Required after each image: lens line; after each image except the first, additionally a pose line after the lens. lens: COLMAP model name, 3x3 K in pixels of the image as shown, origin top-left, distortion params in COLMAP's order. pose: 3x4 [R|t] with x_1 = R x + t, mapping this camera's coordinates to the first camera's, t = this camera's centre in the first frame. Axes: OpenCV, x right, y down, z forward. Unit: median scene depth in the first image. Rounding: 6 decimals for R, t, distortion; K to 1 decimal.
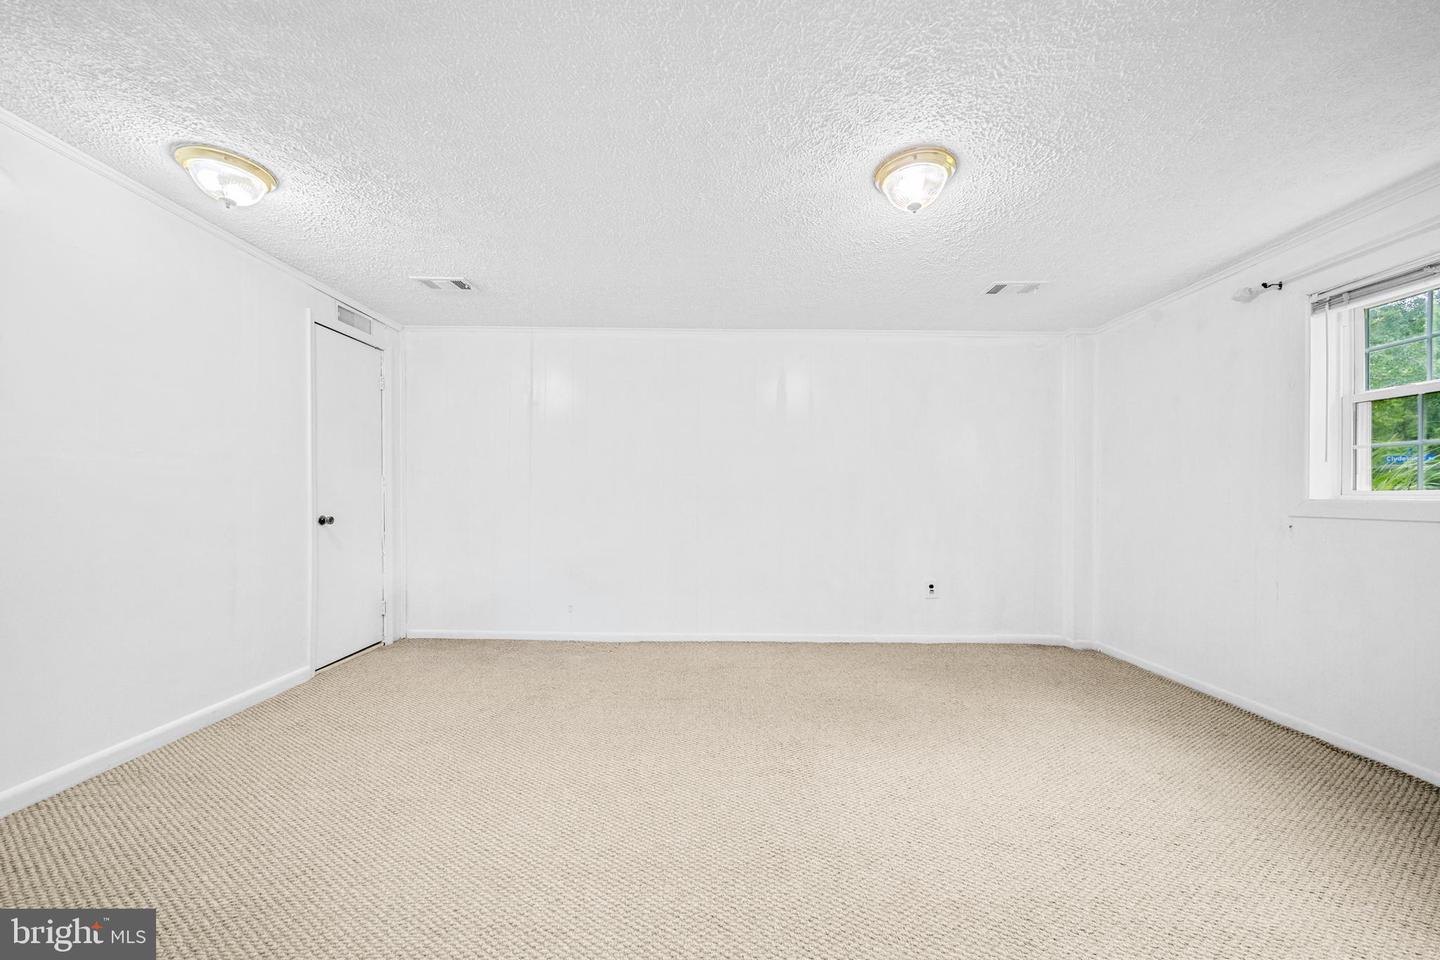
lens RADIAL K [[514.9, 0, 714.1], [0, 514.9, 488.8], [0, 0, 1]] dist [-0.000504, -0.000950]
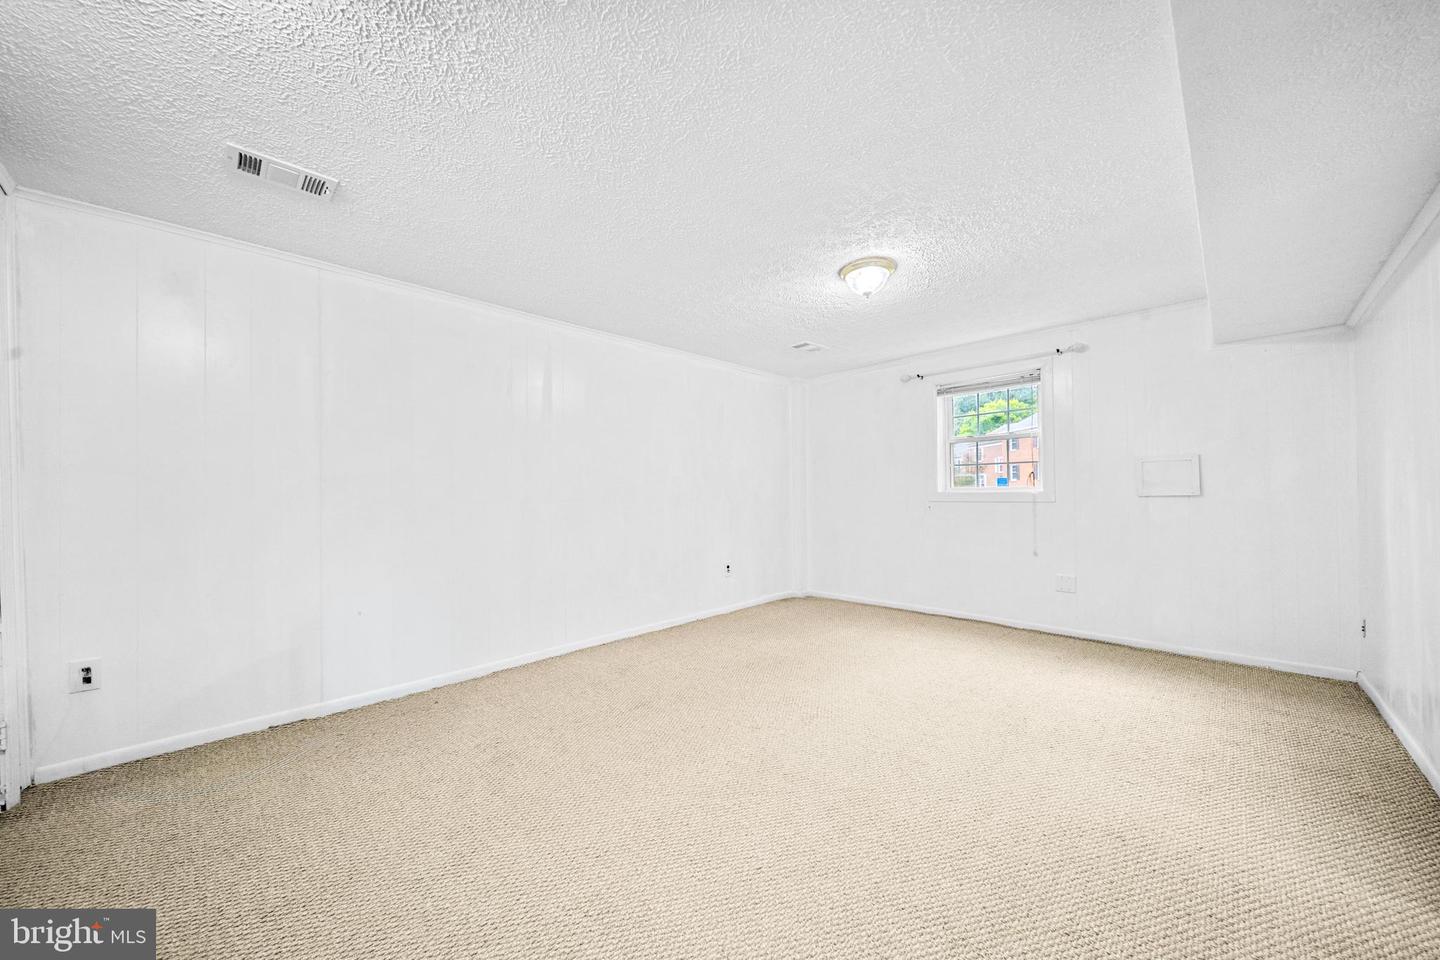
lens RADIAL K [[514.9, 0, 710.9], [0, 514.9, 479.0], [0, 0, 1]] dist [-0.000504, -0.000950]
pose [[0.702188, 0.004727, 0.711976, -0.627092], [0.004624, 0.999927, -0.011200, -0.008966], [-0.711976, 0.011157, 0.702115, 0.198189]]
